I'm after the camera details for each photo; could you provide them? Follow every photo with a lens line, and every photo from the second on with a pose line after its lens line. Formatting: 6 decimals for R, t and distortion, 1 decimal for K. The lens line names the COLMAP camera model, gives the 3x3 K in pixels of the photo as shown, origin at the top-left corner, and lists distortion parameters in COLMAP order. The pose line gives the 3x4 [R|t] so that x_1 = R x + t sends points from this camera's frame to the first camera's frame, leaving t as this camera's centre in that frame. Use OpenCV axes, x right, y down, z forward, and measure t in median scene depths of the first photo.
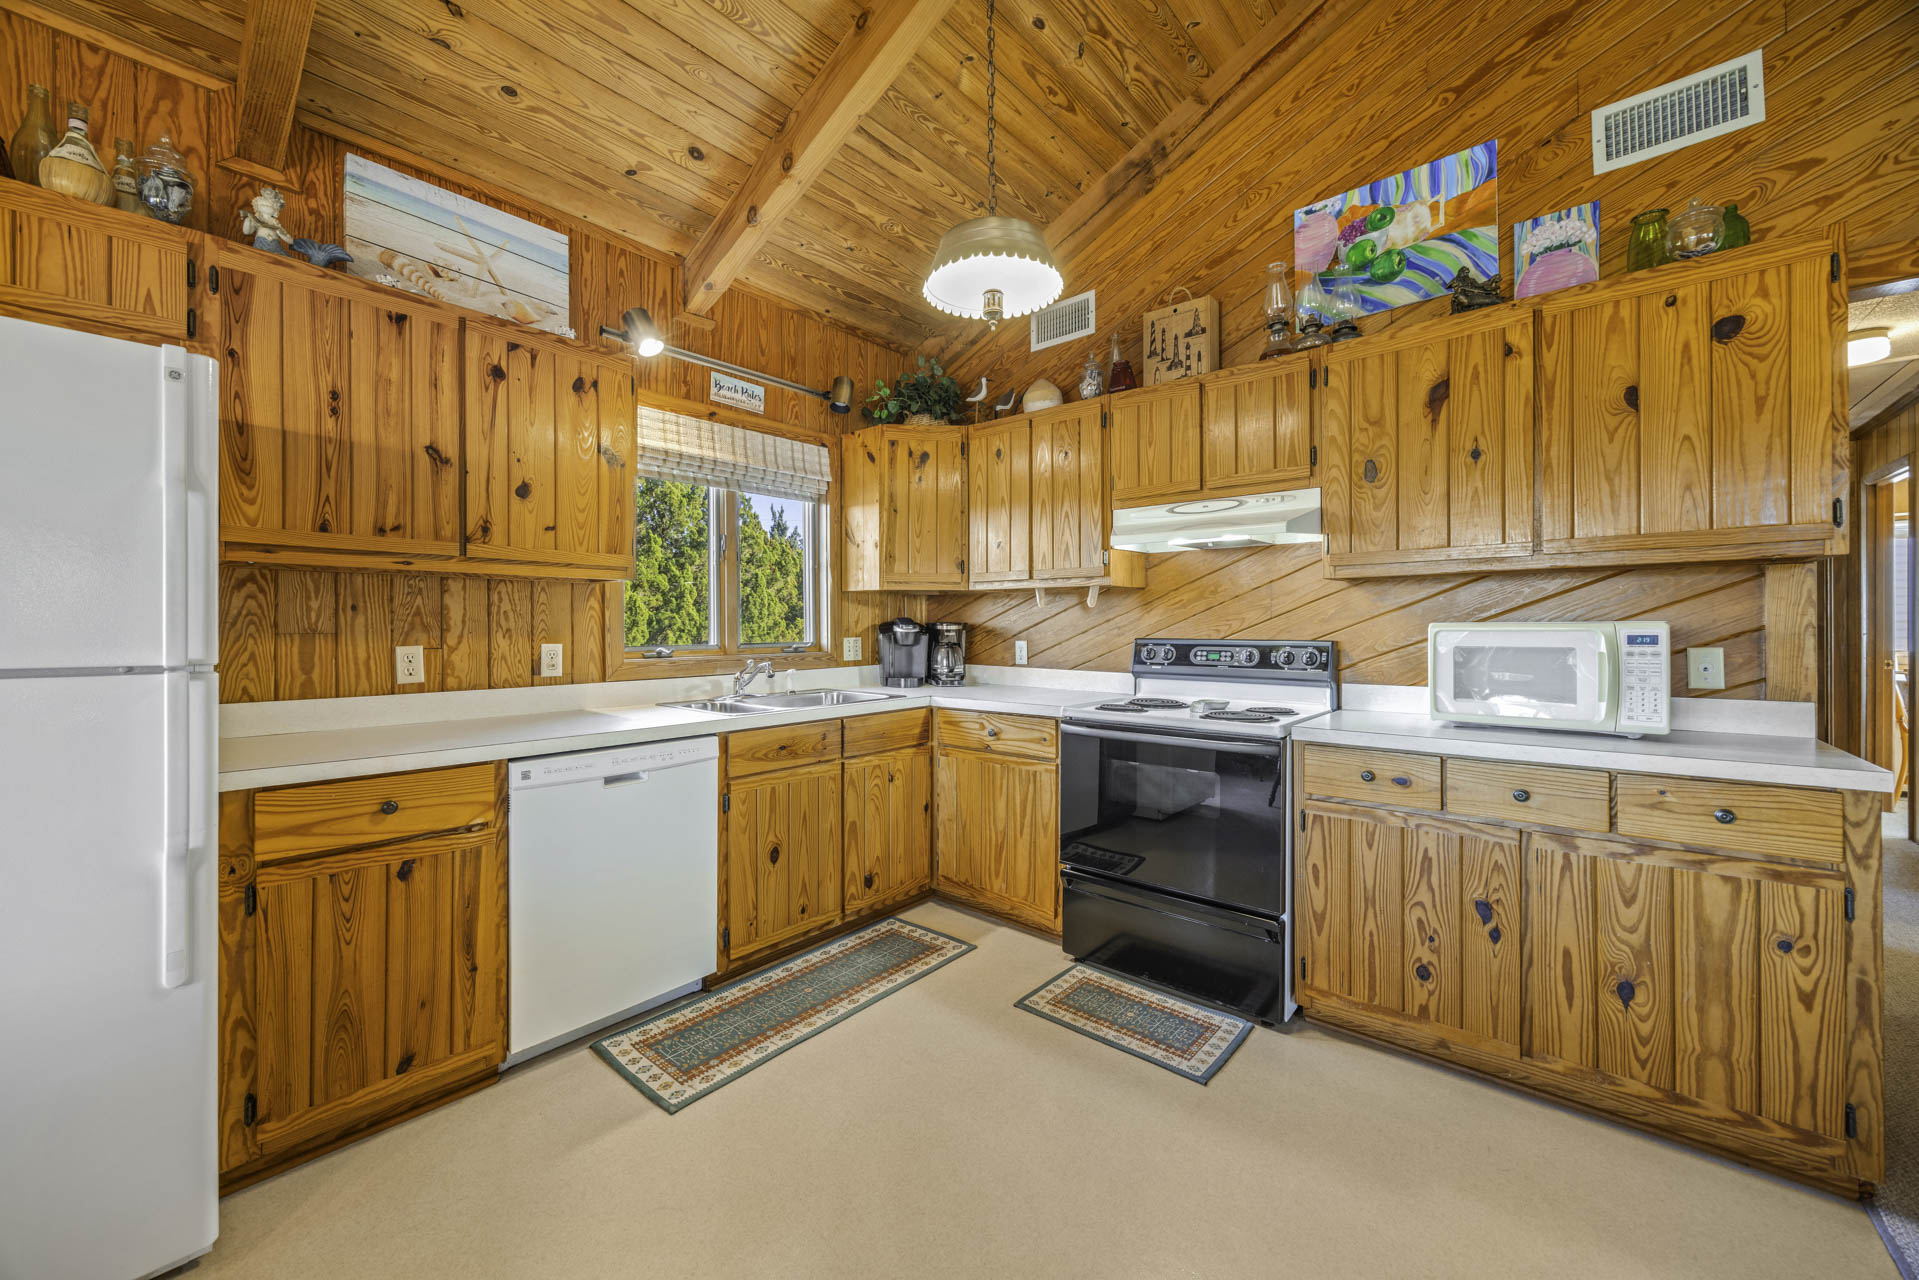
lens RADIAL K [[730.8, 0, 952.0], [0, 730.8, 627.1], [0, 0, 1]] dist [-0.002539, -0.000124]
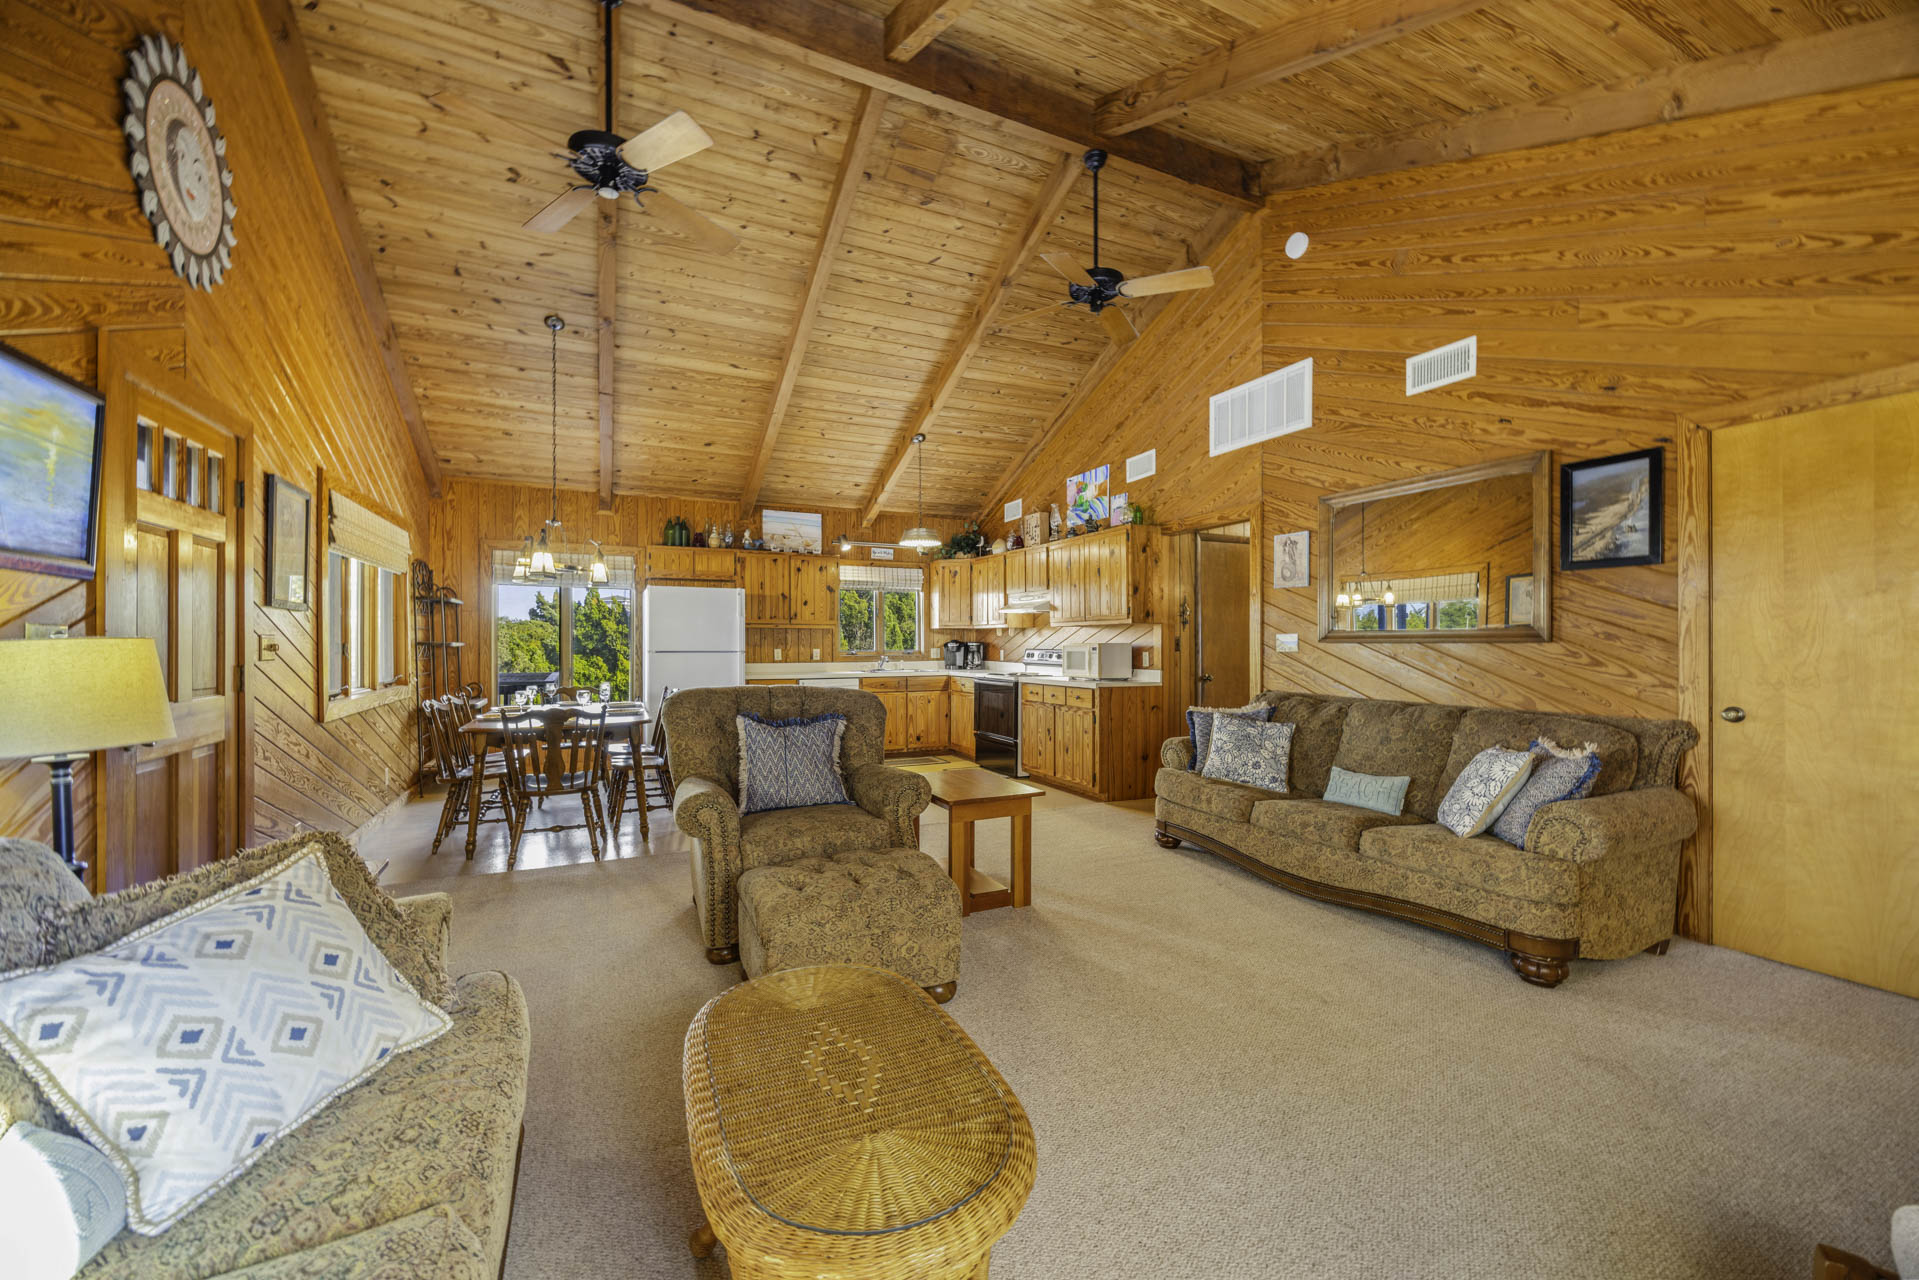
lens RADIAL K [[731.2, 0, 950.8], [0, 731.2, 640.4], [0, 0, 1]] dist [0.000479, -0.000062]
pose [[0.916559, 0.001294, -0.399898, 1.323247], [-0.002355, 0.999995, -0.002162, -0.008676], [0.399893, 0.002924, 0.916557, -1.754323]]
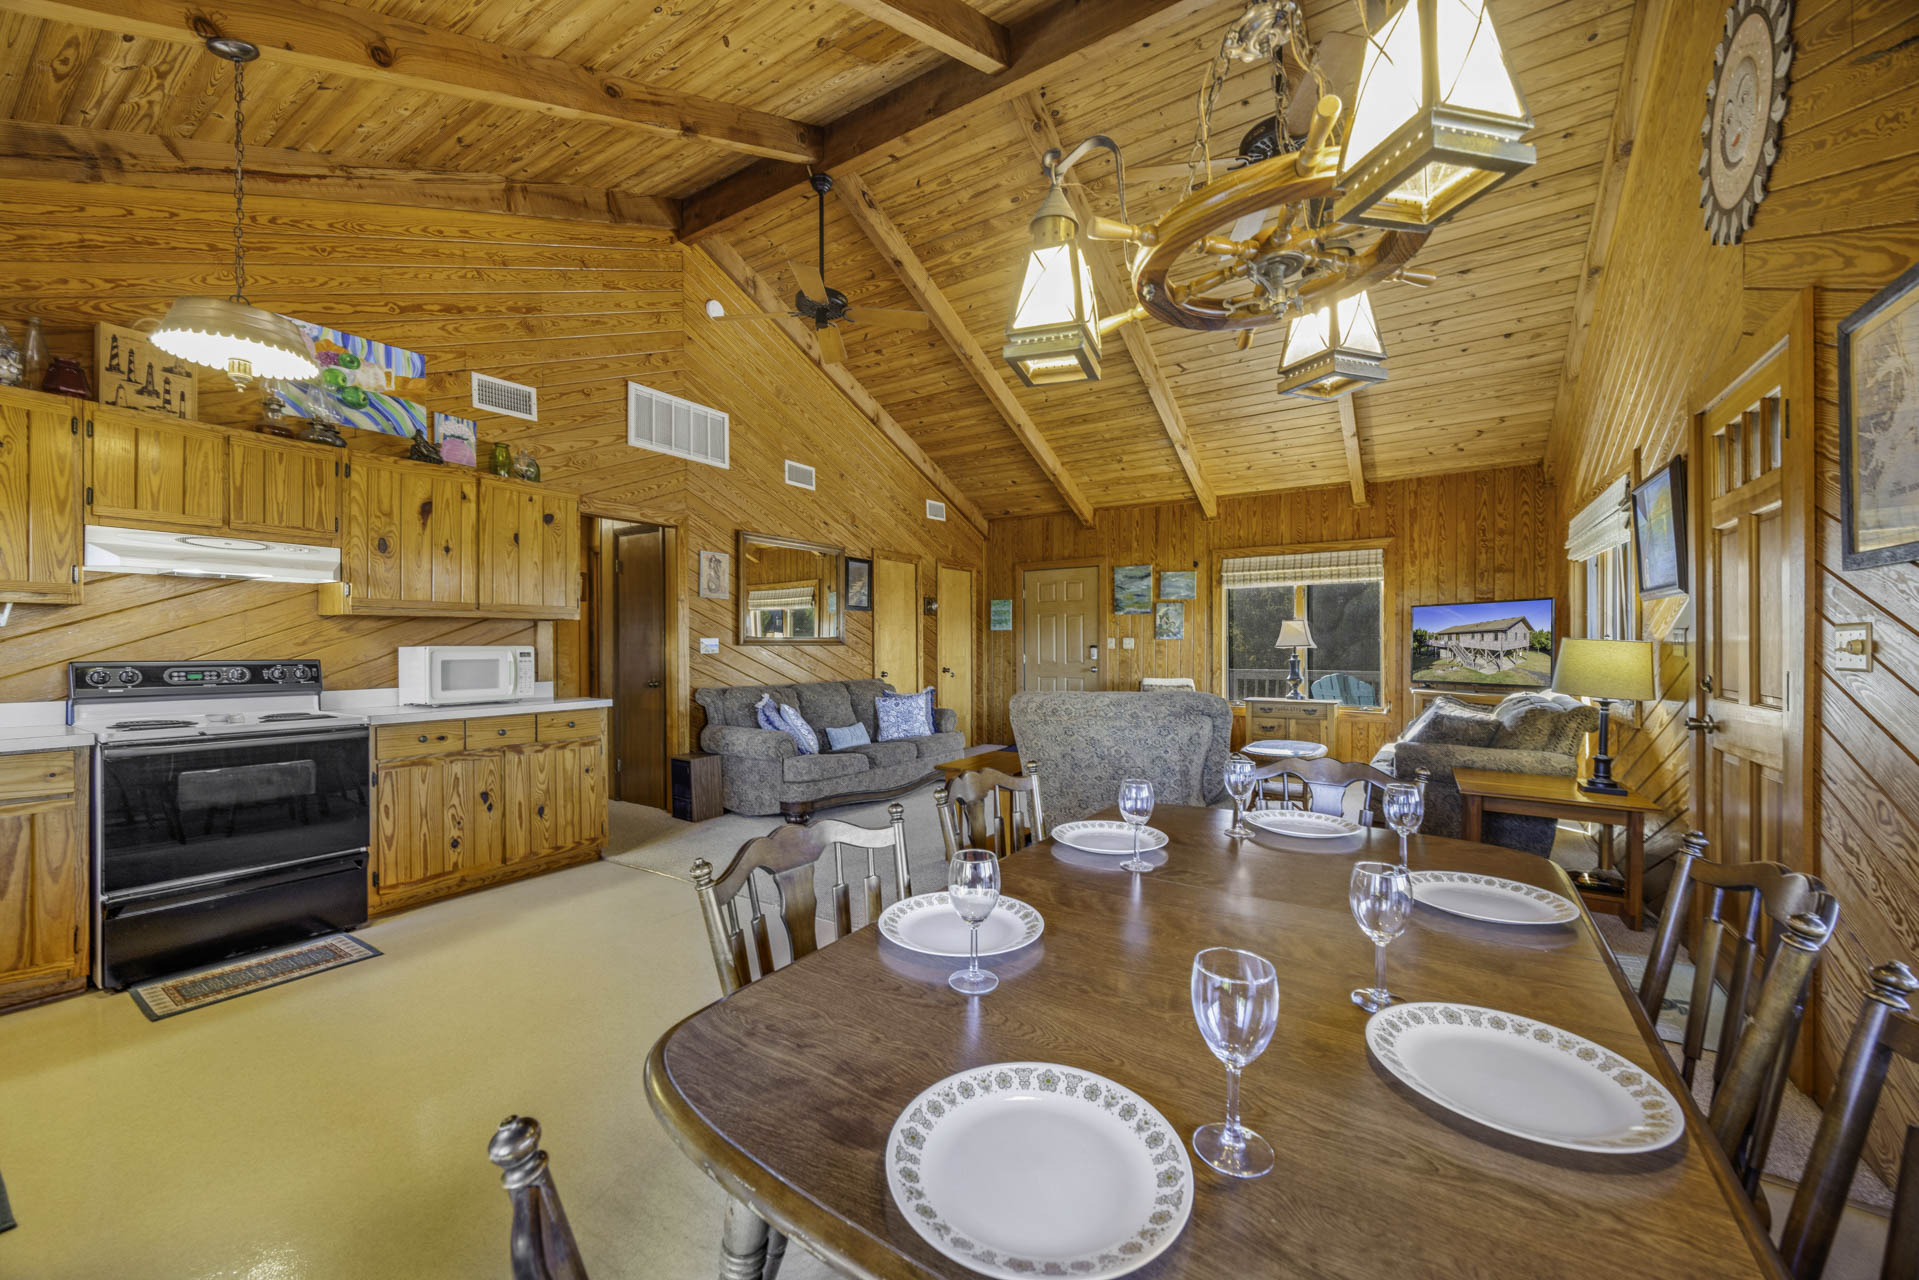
lens RADIAL K [[724.4, 0, 946.7], [0, 724.4, 646.8], [0, 0, 1]] dist [-0.001991, -0.000404]
pose [[-0.121809, 0.005123, 0.992540, -1.050334], [0.006180, 0.999971, -0.004403, 0.009573], [-0.992534, 0.005598, -0.121837, 0.024474]]
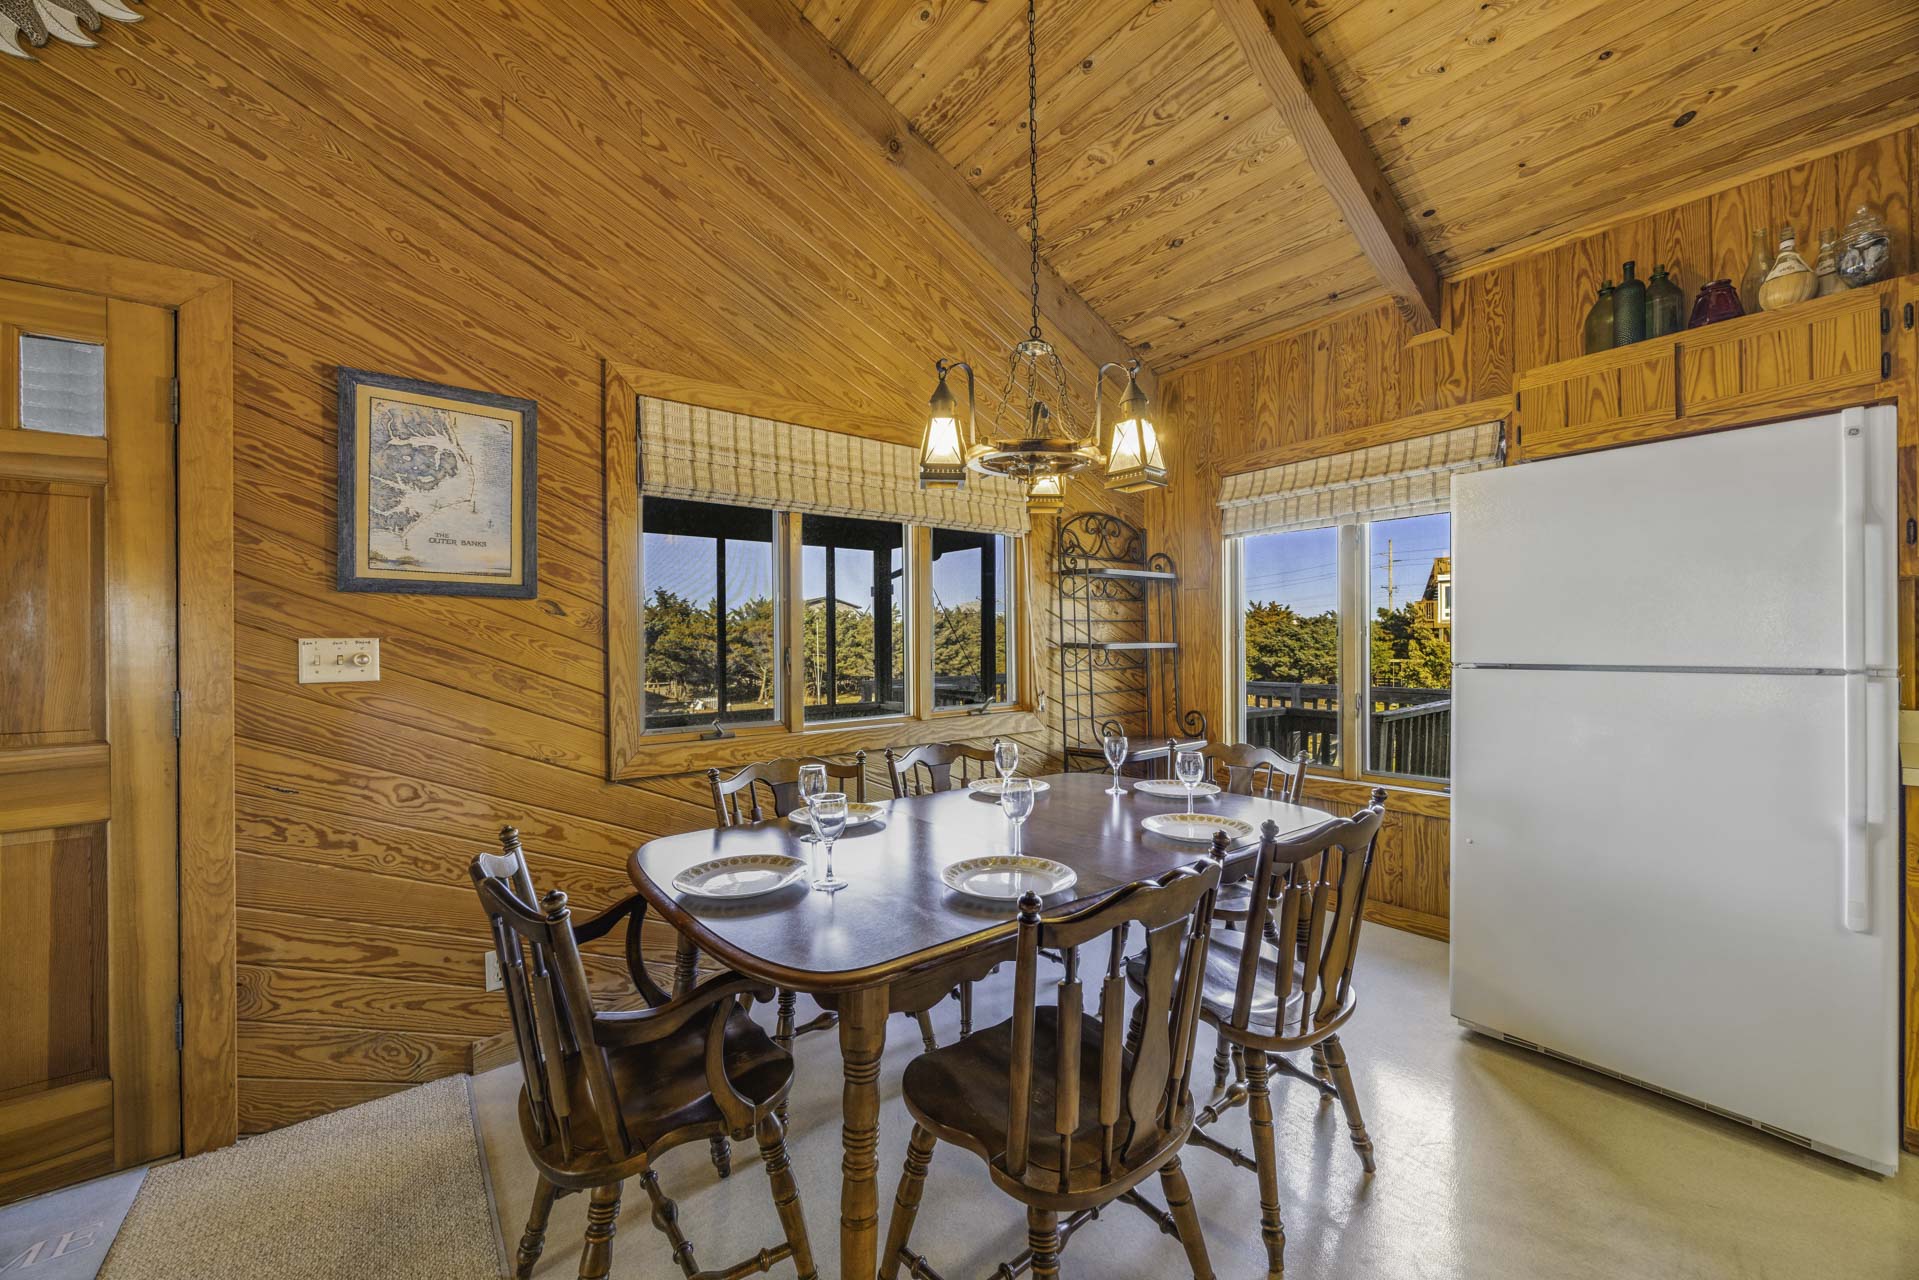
lens RADIAL K [[724.4, 0, 946.7], [0, 724.4, 646.8], [0, 0, 1]] dist [-0.001991, -0.000404]
pose [[-0.196923, 0.005895, -0.980401, 0.239977], [0.011493, 0.999927, 0.003704, -0.004253], [0.980352, -0.010538, -0.196976, -0.146788]]
